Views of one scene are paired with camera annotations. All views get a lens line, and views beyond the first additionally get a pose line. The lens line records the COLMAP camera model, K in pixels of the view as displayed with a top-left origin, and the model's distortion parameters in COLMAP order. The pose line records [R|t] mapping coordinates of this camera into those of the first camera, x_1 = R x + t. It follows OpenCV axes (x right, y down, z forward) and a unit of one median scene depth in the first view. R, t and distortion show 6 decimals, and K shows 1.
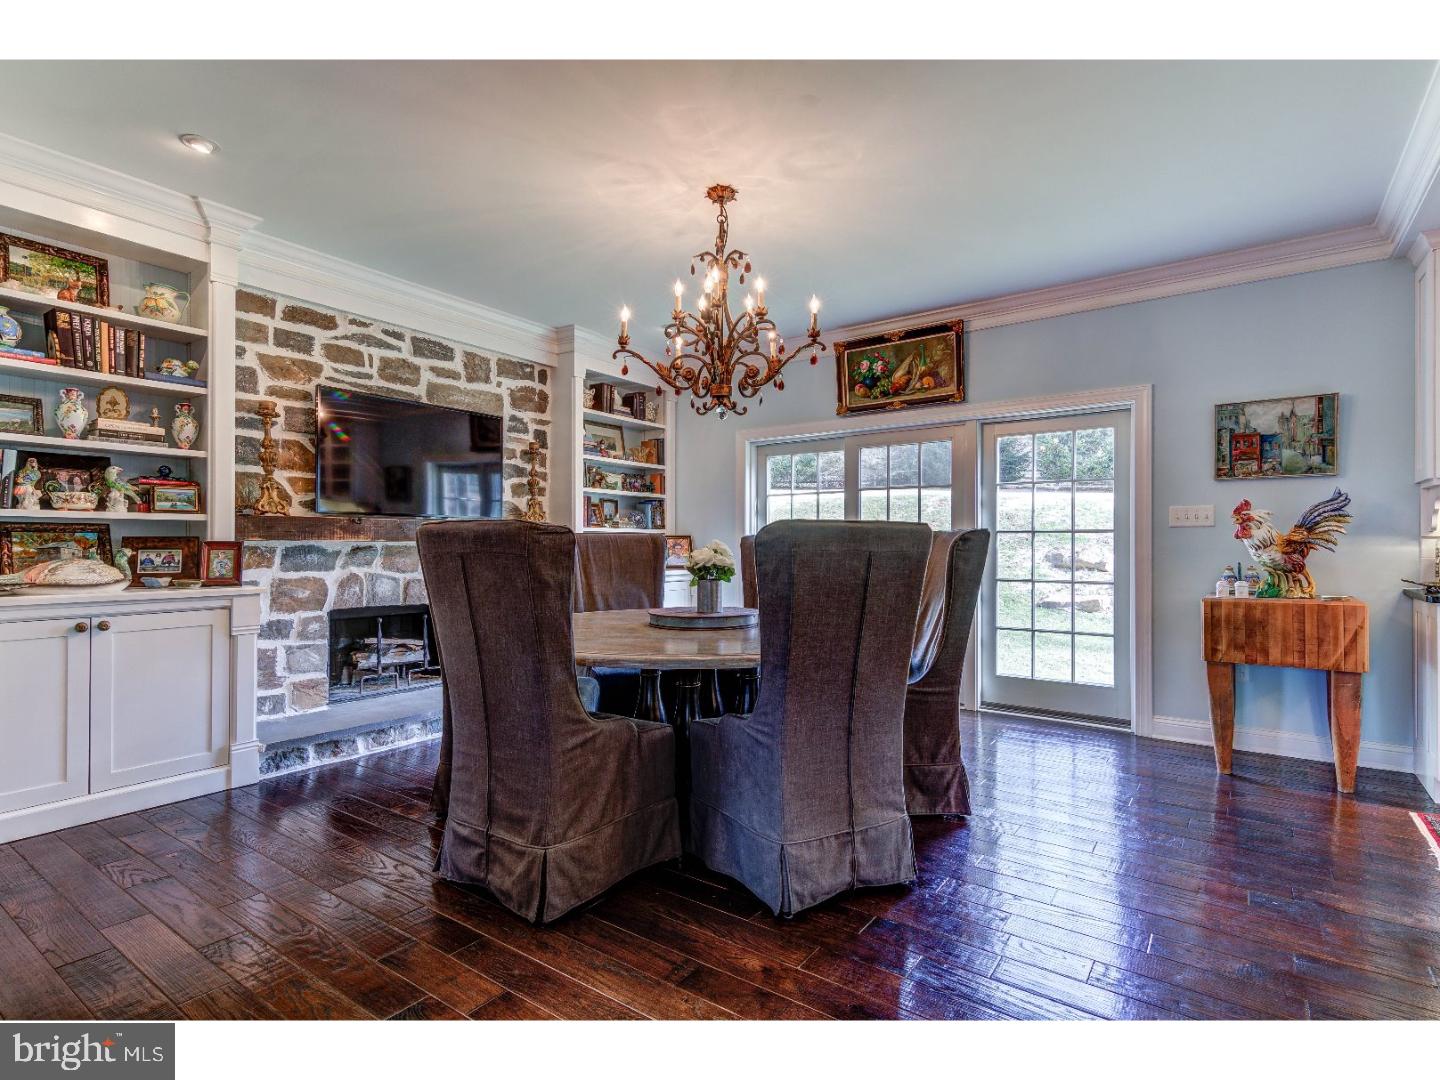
lens RADIAL K [[728.4, 0, 718.4], [0, 728.4, 542.2], [0, 0, 1]] dist [0.028070, -0.007511]
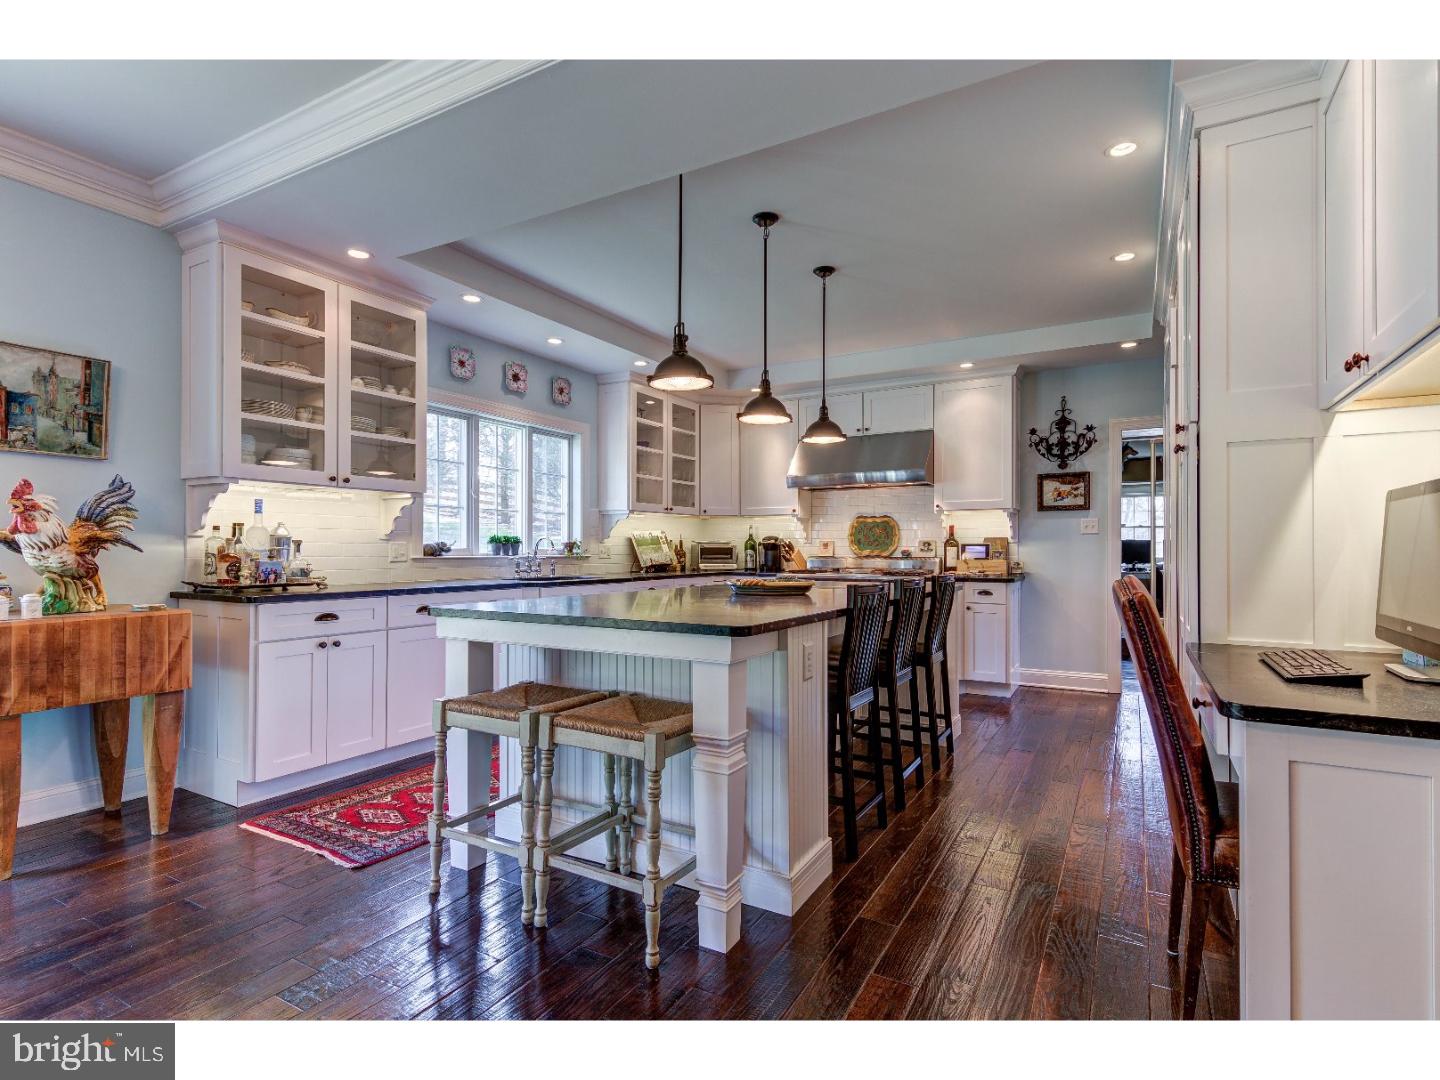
lens RADIAL K [[728.4, 0, 715.3], [0, 728.4, 544.3], [0, 0, 1]] dist [0.028070, -0.007511]
pose [[-0.100861, 0.004745, 0.994889, -0.058775], [-0.011843, 0.999912, -0.005970, 0.001185], [-0.994830, -0.012384, -0.100796, 0.384964]]
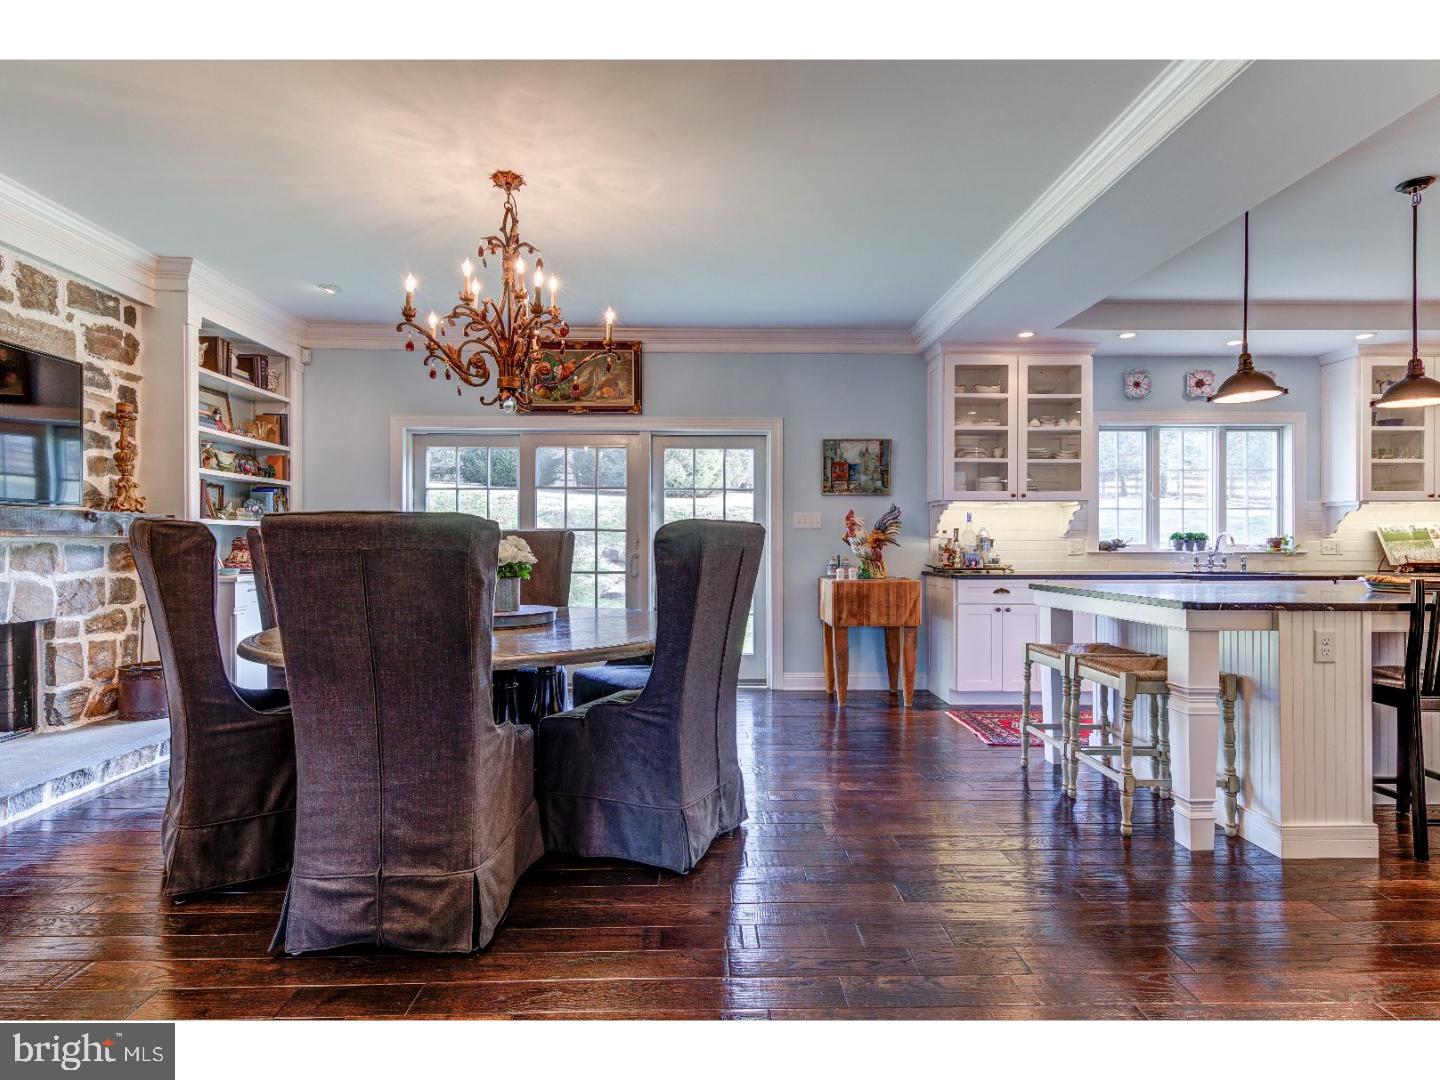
lens RADIAL K [[728.4, 0, 718.6], [0, 728.4, 543.5], [0, 0, 1]] dist [0.028070, -0.007511]
pose [[0.795934, -0.000111, 0.605383, -0.306660], [-0.003823, 0.999979, 0.005210, -0.000092], [-0.605371, -0.006462, 0.795917, 0.044256]]
